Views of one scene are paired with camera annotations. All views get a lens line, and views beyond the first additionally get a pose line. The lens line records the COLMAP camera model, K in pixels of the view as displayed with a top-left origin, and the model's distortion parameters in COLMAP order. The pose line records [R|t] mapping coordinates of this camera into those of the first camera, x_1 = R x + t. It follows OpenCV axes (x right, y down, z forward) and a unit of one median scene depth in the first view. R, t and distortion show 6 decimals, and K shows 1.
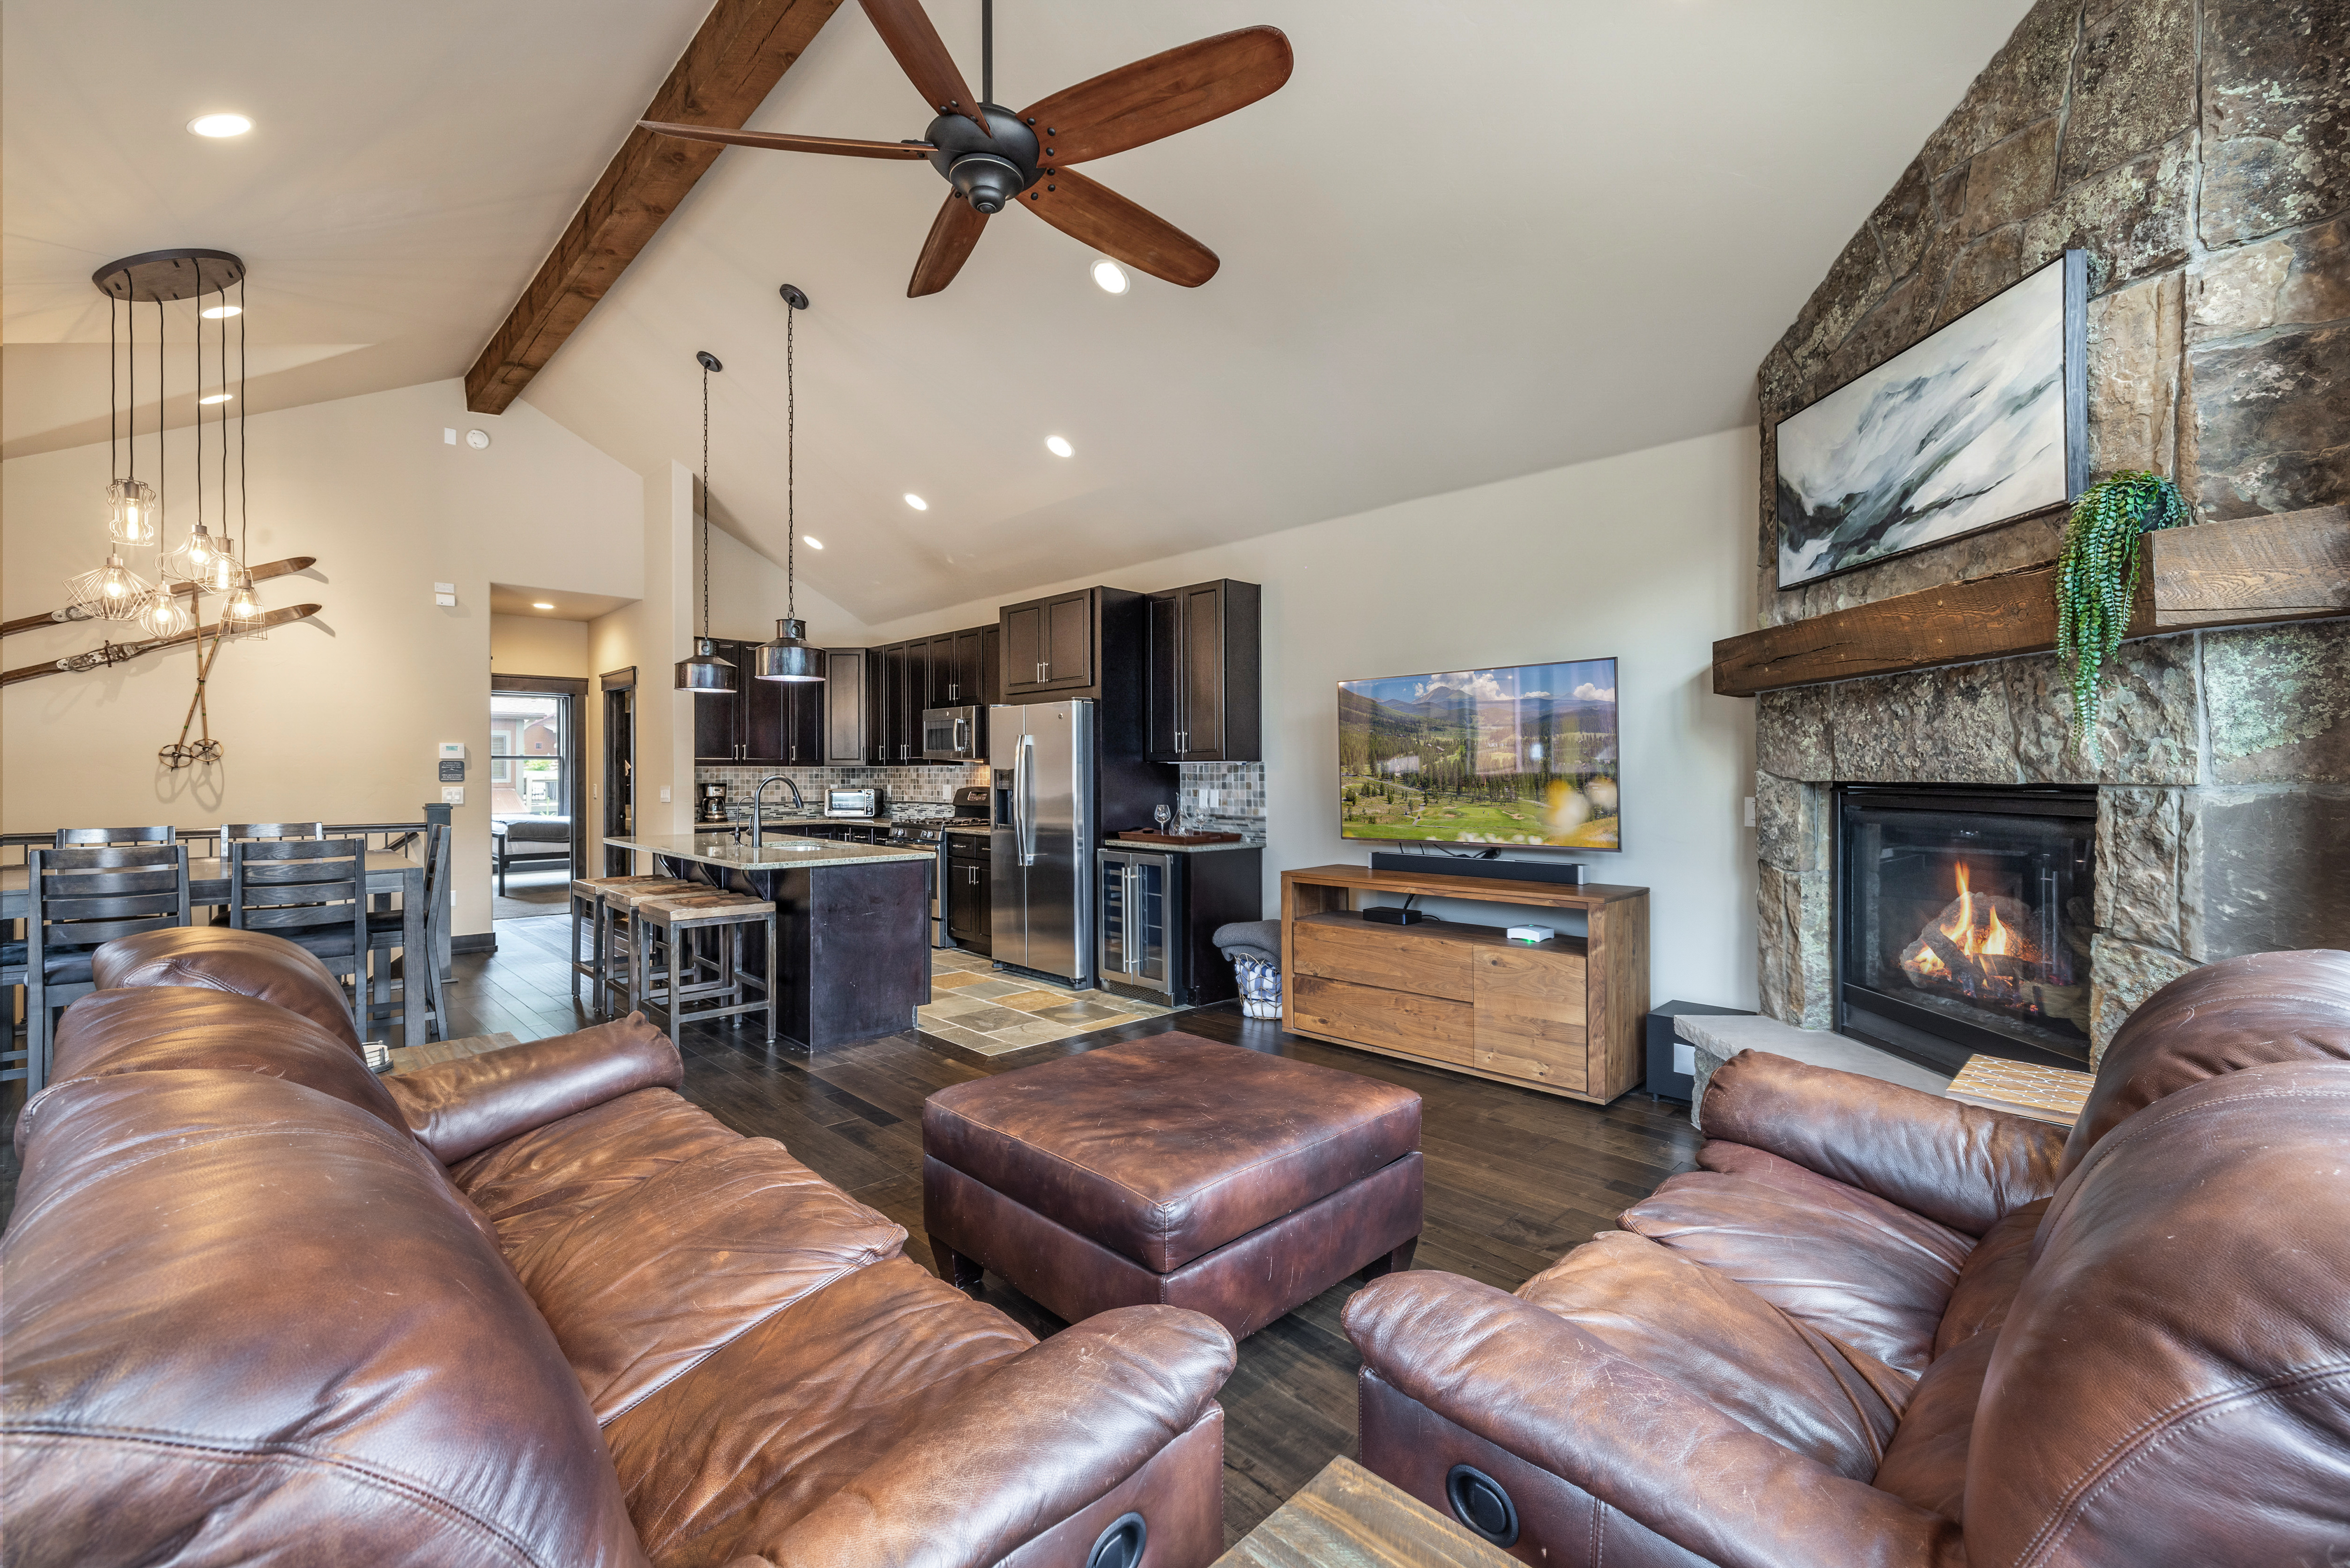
lens RADIAL K [[989.2, 0, 1193.4], [0, 989.2, 772.2], [0, 0, 1]] dist [-0.002879, 0.000780]
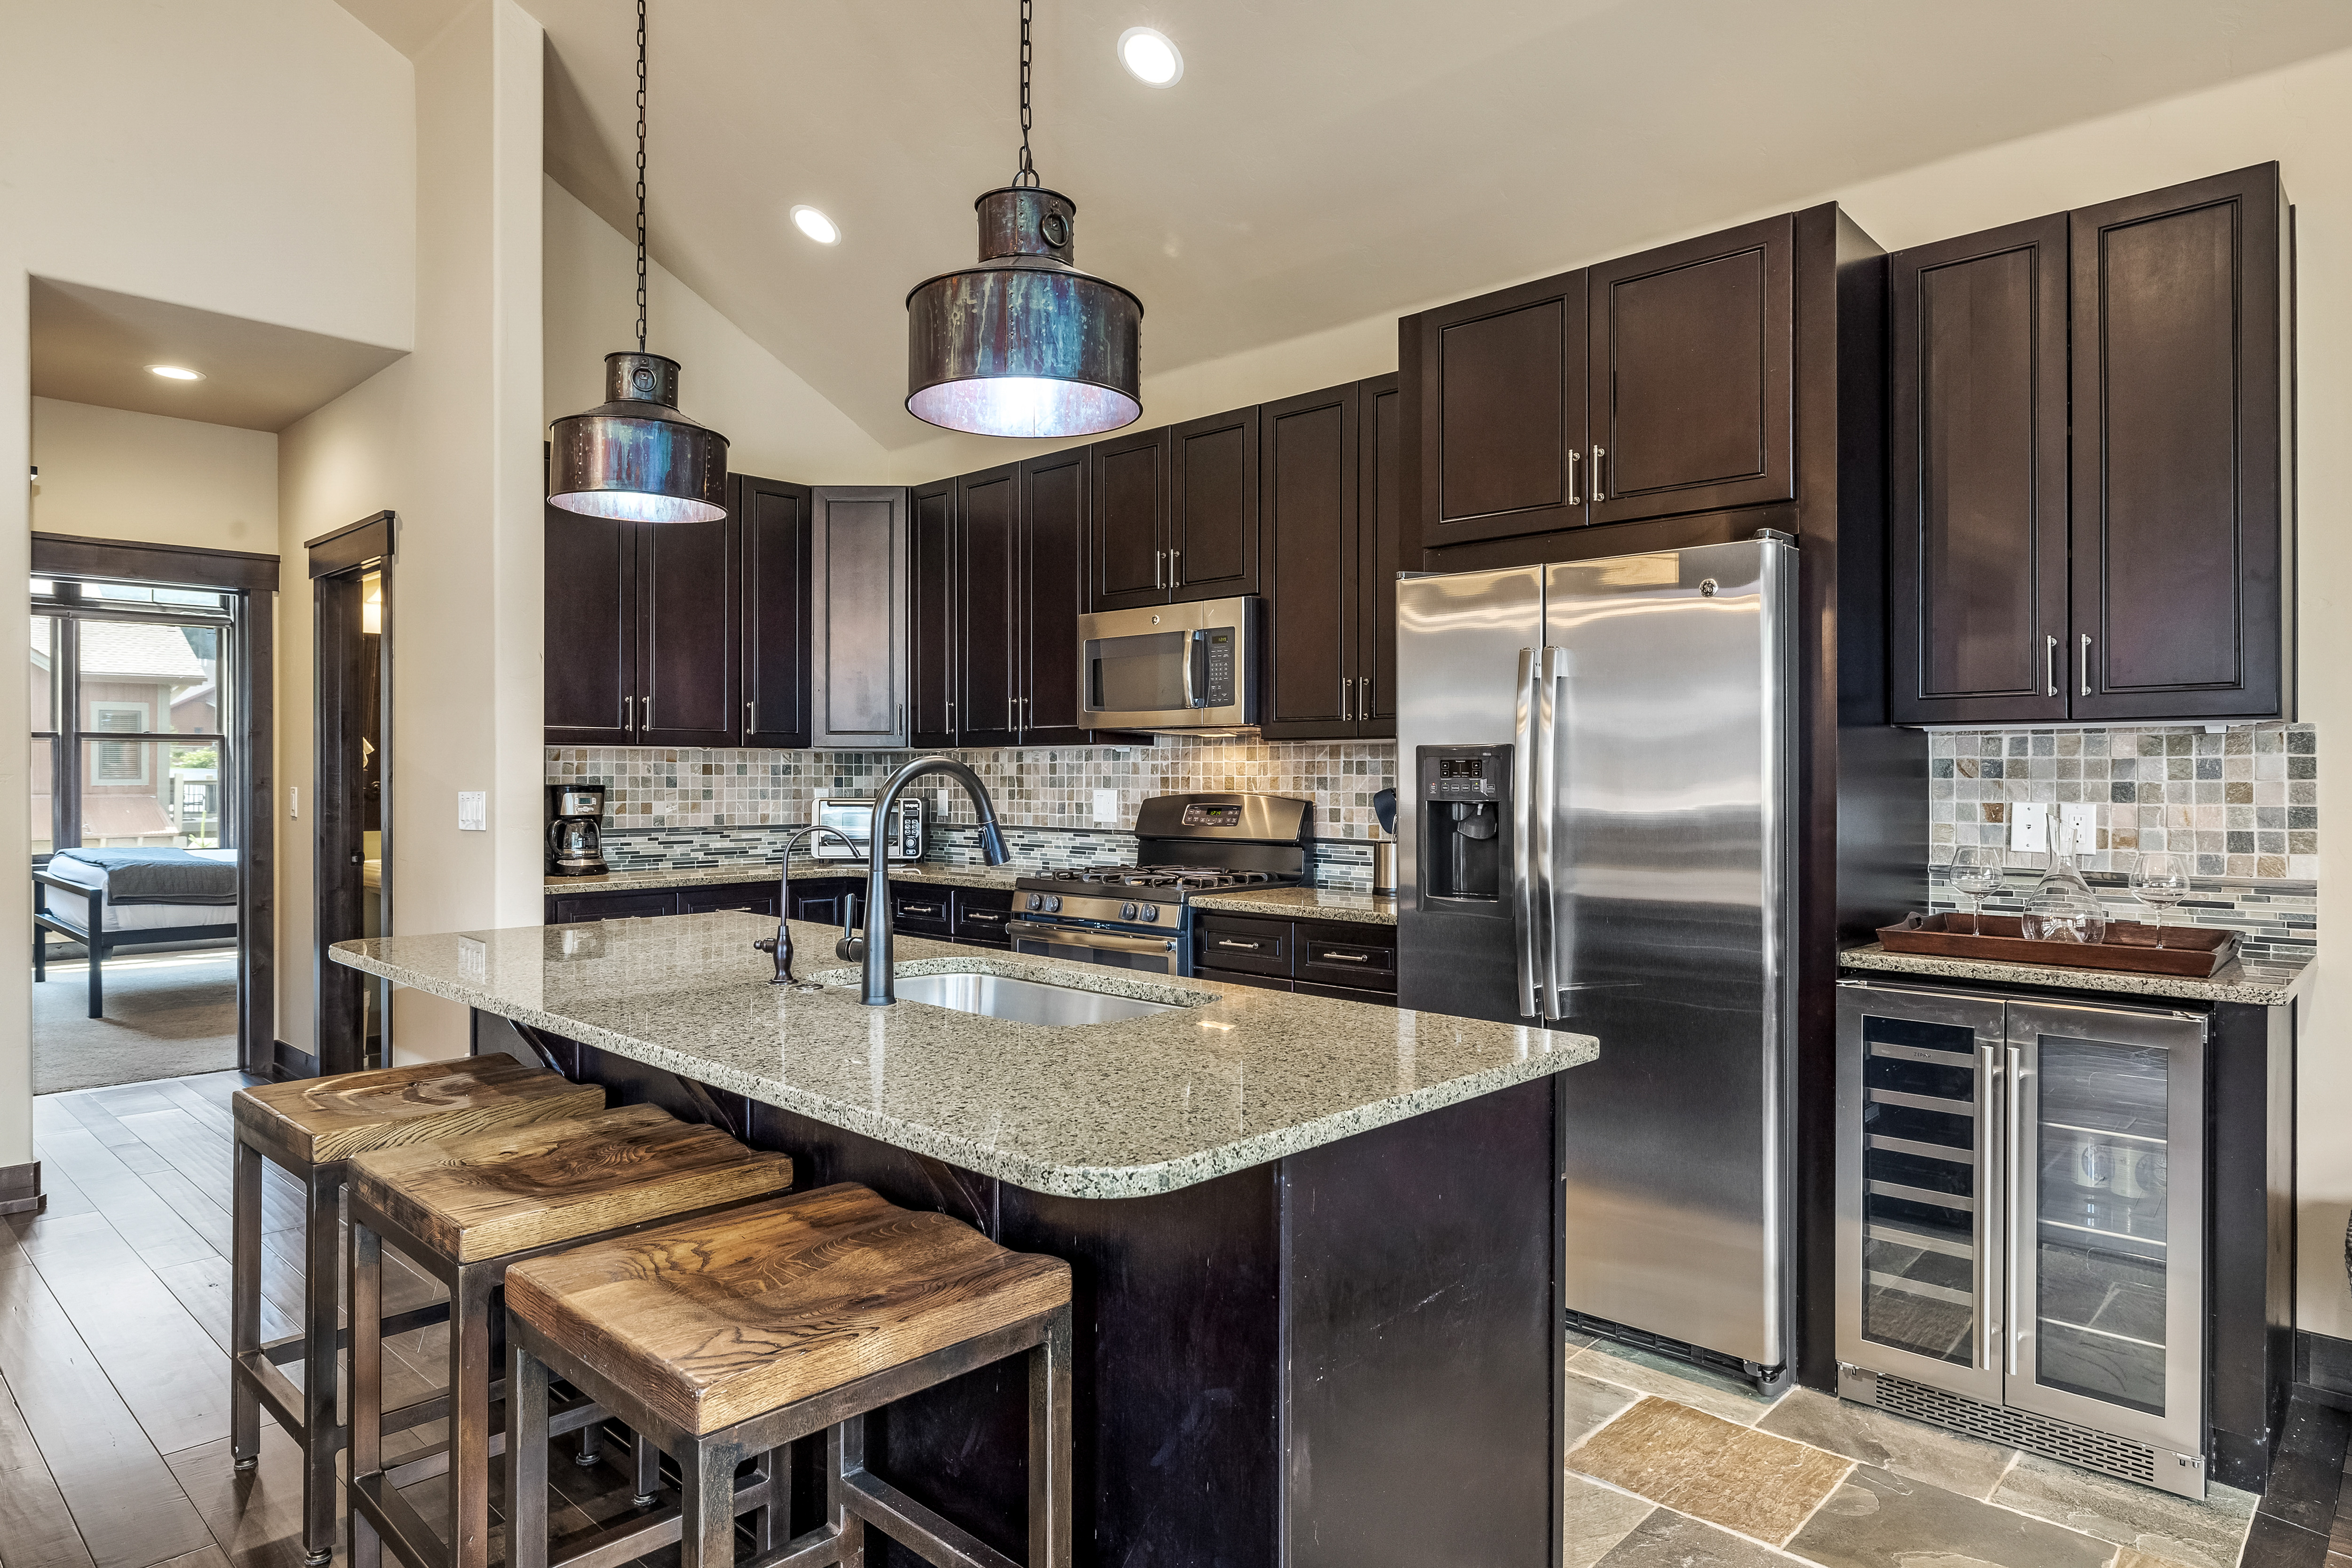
lens RADIAL K [[1394.0, 0, 1188.0], [0, 1394.0, 773.9], [0, 0, 1]] dist [-0.000548, -0.002553]
pose [[0.999482, 0.002334, 0.032111, -0.332262], [-0.002347, 0.999997, 0.000389, 0.007979], [-0.032110, -0.000464, 0.999484, 0.535641]]
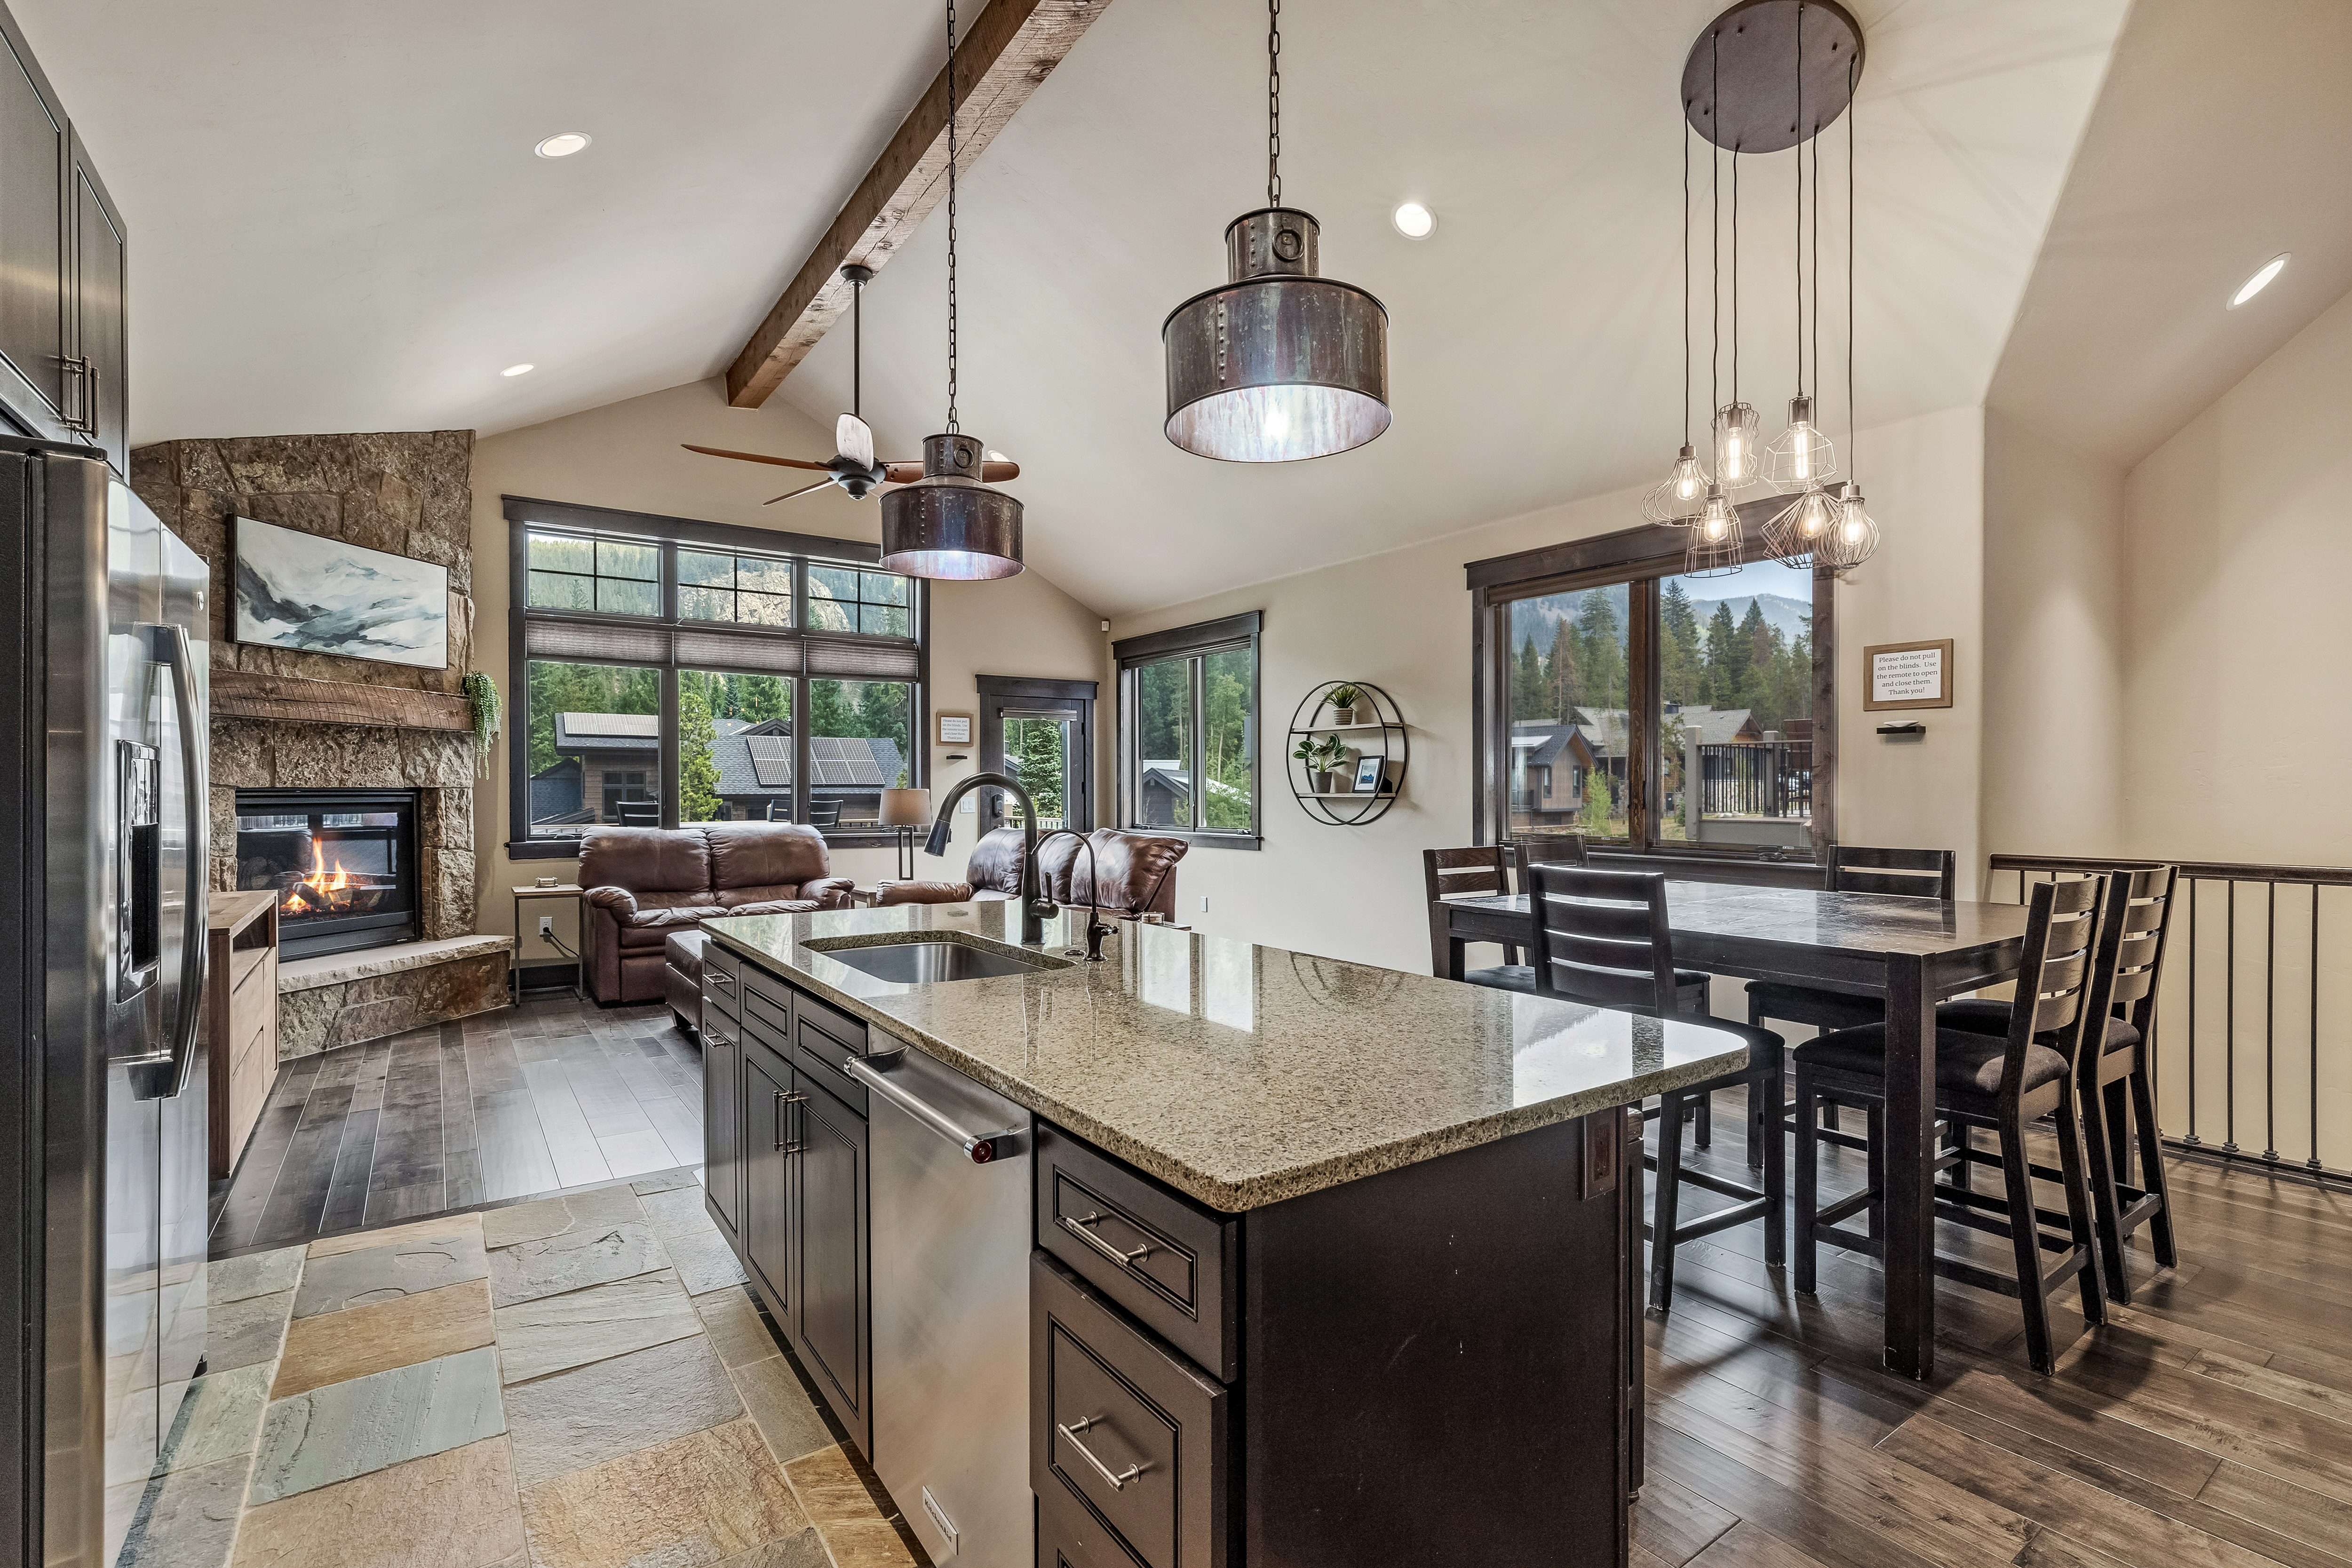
lens RADIAL K [[1065.4, 0, 1173.9], [0, 1065.4, 789.1], [0, 0, 1]] dist [-0.002412, -0.000248]
pose [[-0.983948, 0.006992, 0.178319, -0.535593], [0.006710, 0.999975, -0.002182, 0.013868], [-0.178330, -0.000950, -0.983970, 1.316880]]
